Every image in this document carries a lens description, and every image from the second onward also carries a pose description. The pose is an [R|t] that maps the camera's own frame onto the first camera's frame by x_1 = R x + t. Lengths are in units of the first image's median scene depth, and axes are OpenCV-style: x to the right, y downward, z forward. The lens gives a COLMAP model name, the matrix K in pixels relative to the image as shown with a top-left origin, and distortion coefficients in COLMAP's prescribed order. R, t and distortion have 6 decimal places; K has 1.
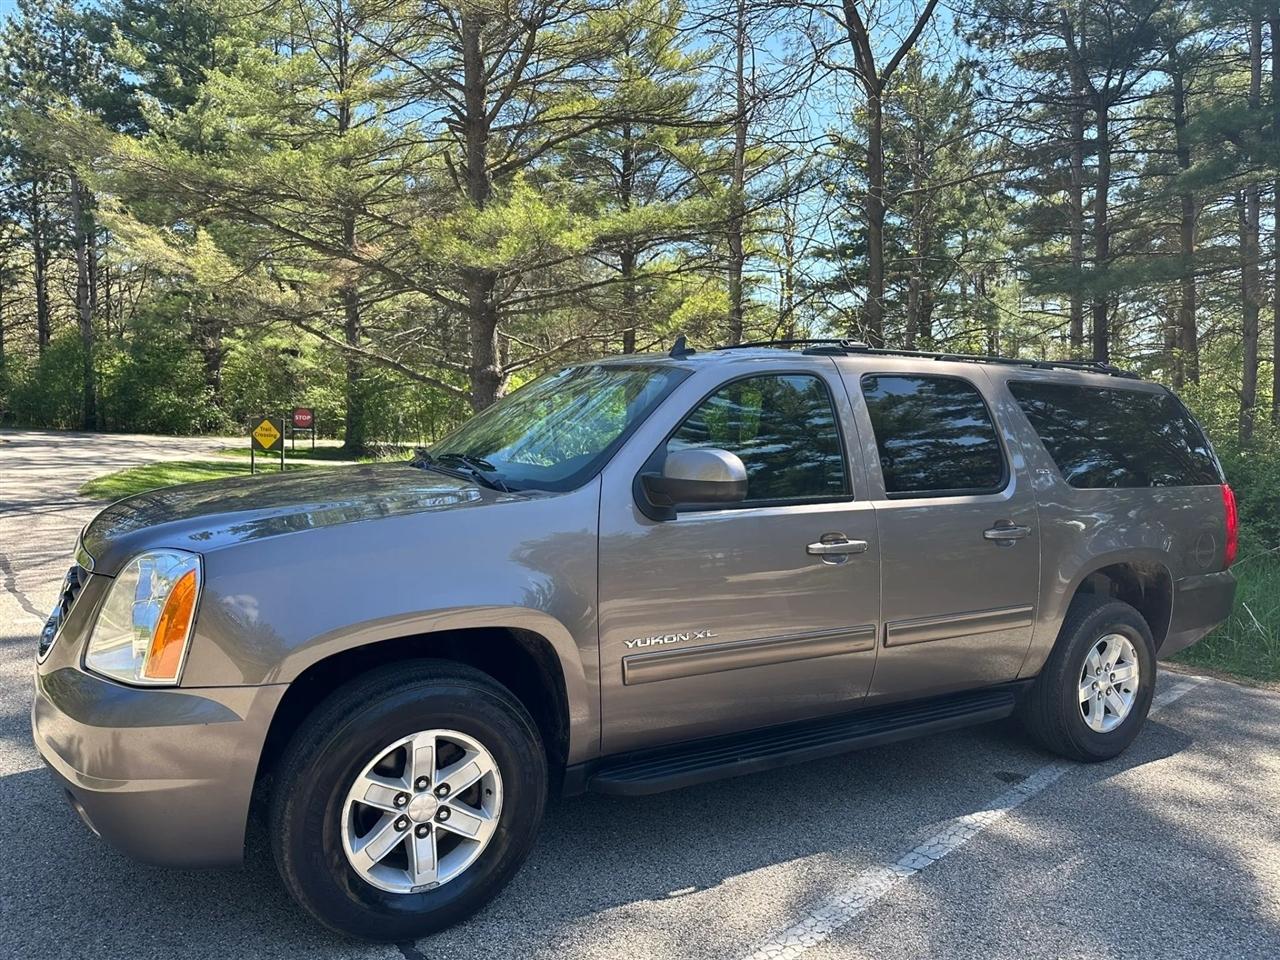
lens RADIAL K [[912.1, 0, 640.0], [0, 912.1, 480.0], [0, 0, 1]] dist [0.021398, -0.029528]
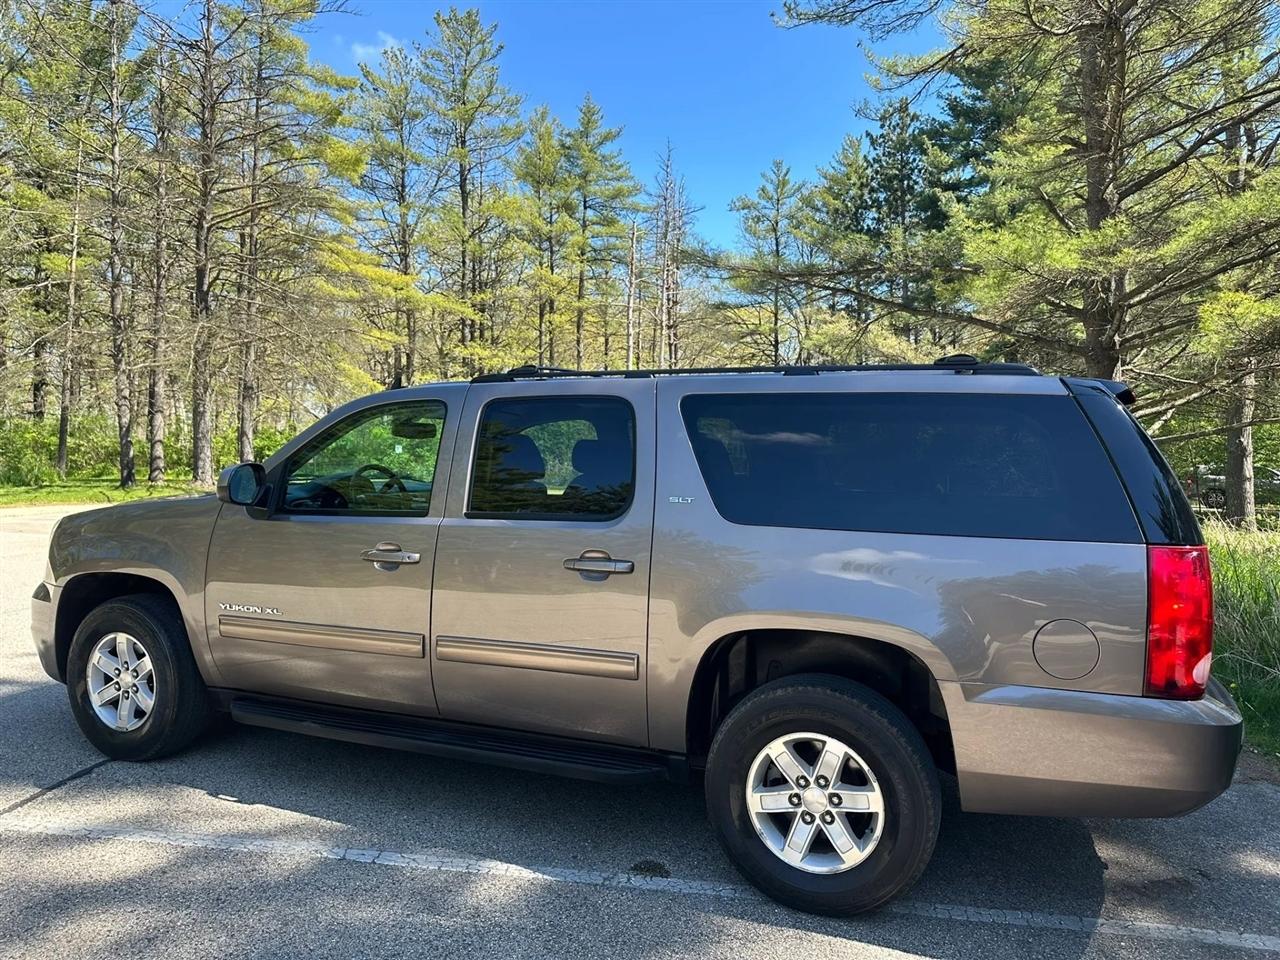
lens RADIAL K [[903.0, 0, 629.0], [0, 903.0, 480.8], [0, 0, 1]] dist [0.058401, -0.080768]
pose [[0.590343, -0.001104, -0.807152, 1.206174], [-0.056145, 0.997521, -0.042428, 0.012624], [0.805197, 0.070365, 0.588817, 0.544326]]
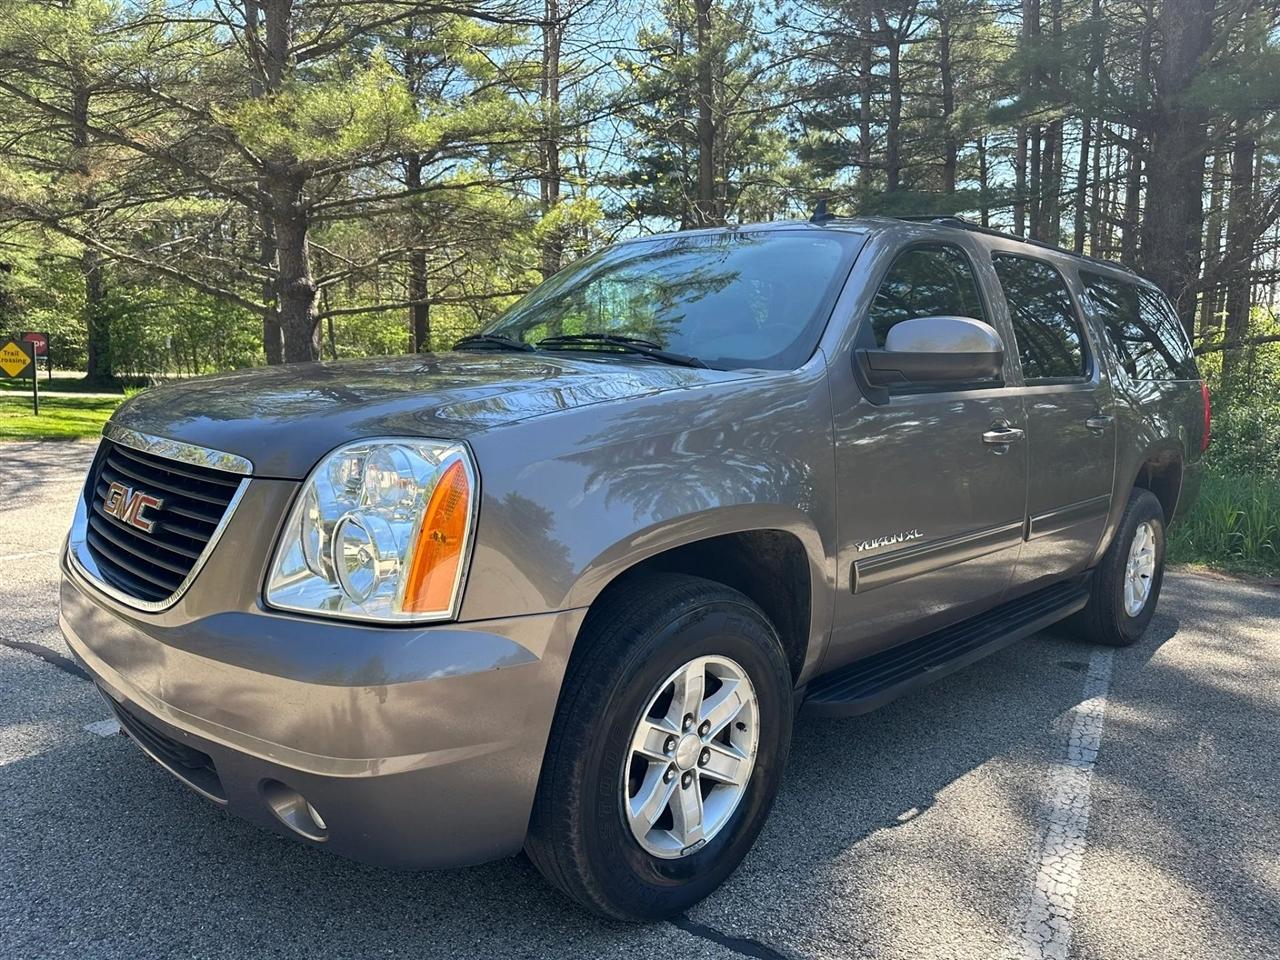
lens RADIAL K [[906.9, 0, 640.0], [0, 906.9, 480.0], [0, 0, 1]] dist [0.066094, -0.105093]
pose [[0.967026, -0.034599, 0.252317, -0.351142], [0.016322, 0.997112, 0.074175, 0.042378], [-0.254155, -0.067611, 0.964797, 0.182960]]
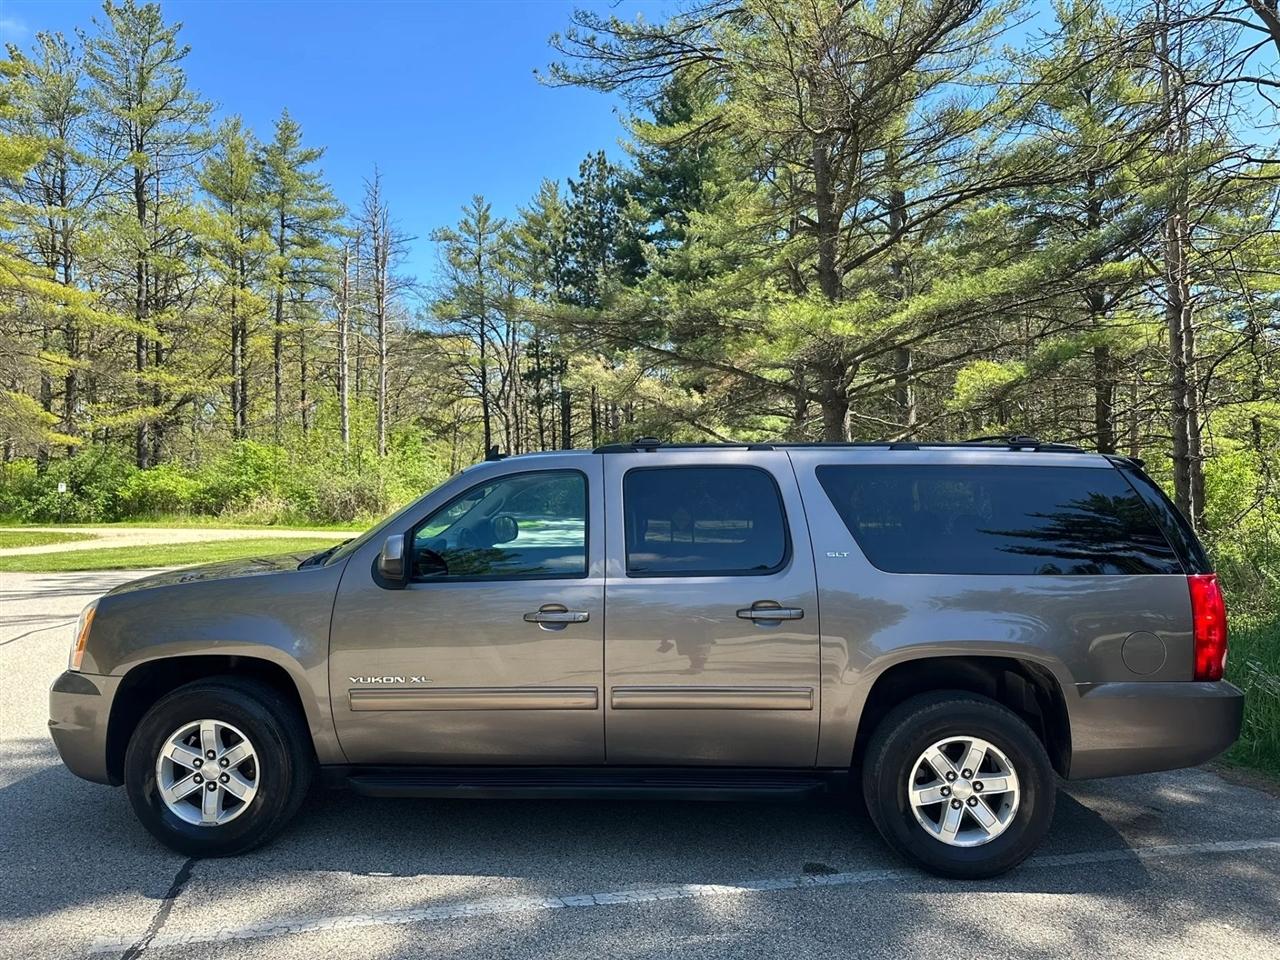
lens RADIAL K [[903.0, 0, 629.0], [0, 903.0, 480.8], [0, 0, 1]] dist [0.058401, -0.080768]
pose [[0.832520, -0.038177, -0.552678, 0.901350], [-0.010255, 0.996390, -0.084275, -0.004981], [0.553900, 0.075828, 0.829123, 0.057434]]
